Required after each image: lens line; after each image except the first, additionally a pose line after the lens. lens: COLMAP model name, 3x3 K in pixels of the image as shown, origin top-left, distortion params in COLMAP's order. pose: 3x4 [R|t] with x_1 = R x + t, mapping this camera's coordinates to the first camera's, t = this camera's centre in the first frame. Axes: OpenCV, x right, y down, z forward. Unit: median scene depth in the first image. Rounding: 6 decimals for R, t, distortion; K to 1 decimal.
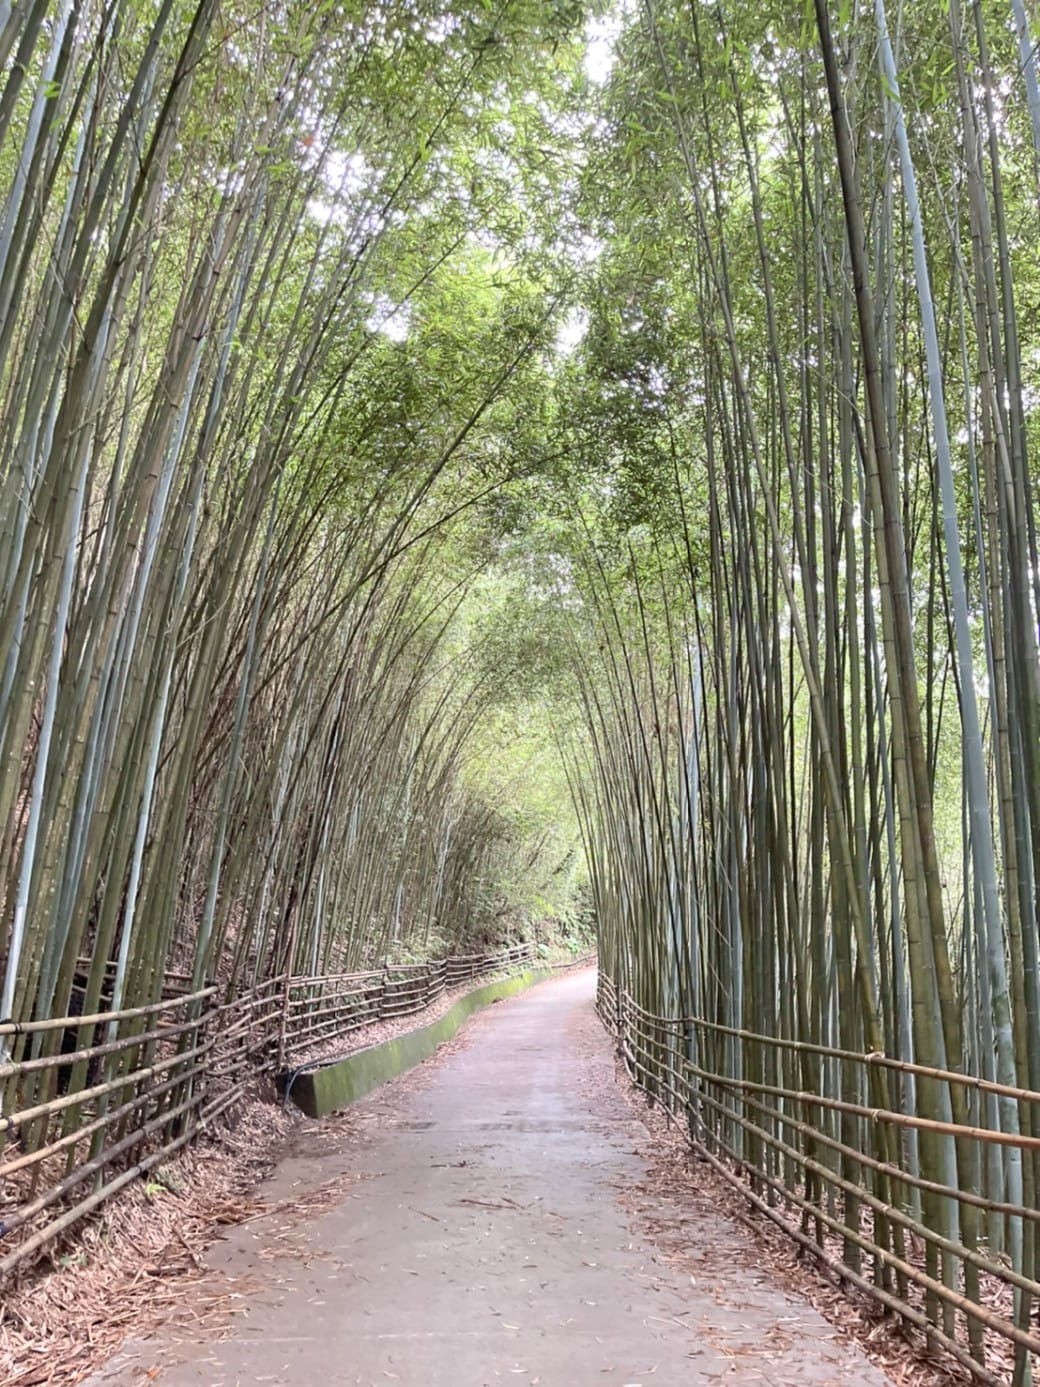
lens RADIAL K [[1113.3, 0, 513.6], [0, 1113.3, 670.5], [0, 0, 1]] dist [0.094377, -0.109512]
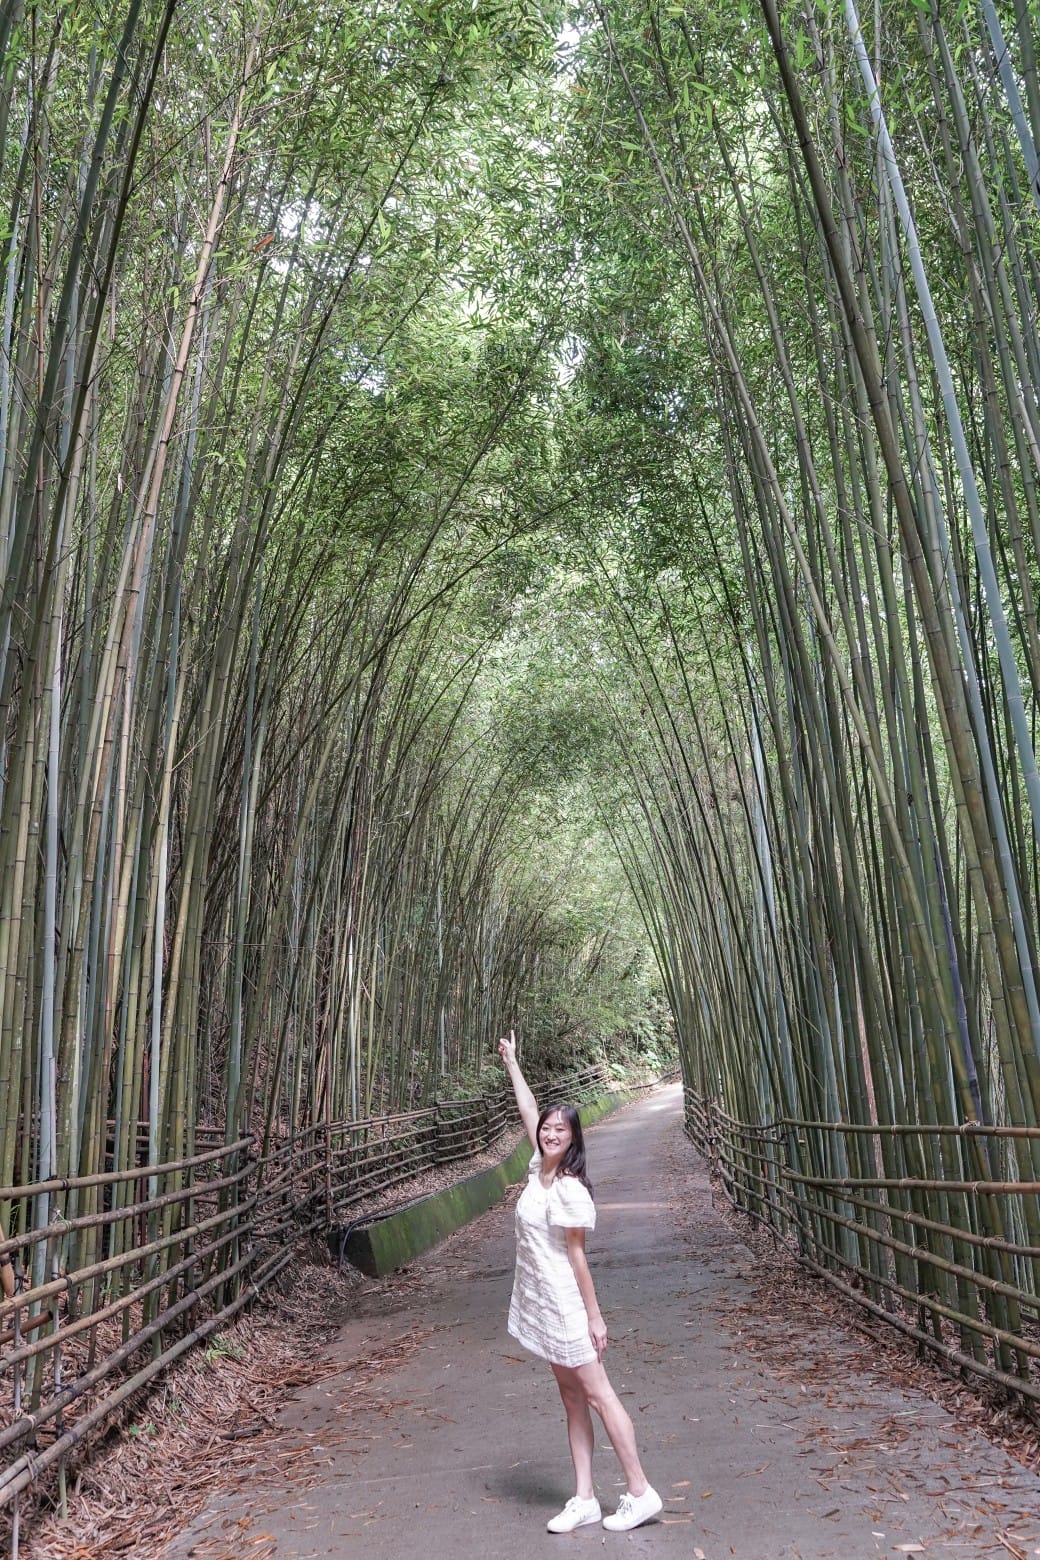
lens RADIAL K [[1431.5, 0, 517.8], [0, 1431.5, 698.2], [0, 0, 1]] dist [-0.007975, 0.021342]
pose [[0.993626, -0.110156, -0.023954, 0.011740], [0.109455, 0.993574, -0.028831, -0.010326], [0.026976, 0.026025, 0.999297, -0.133784]]
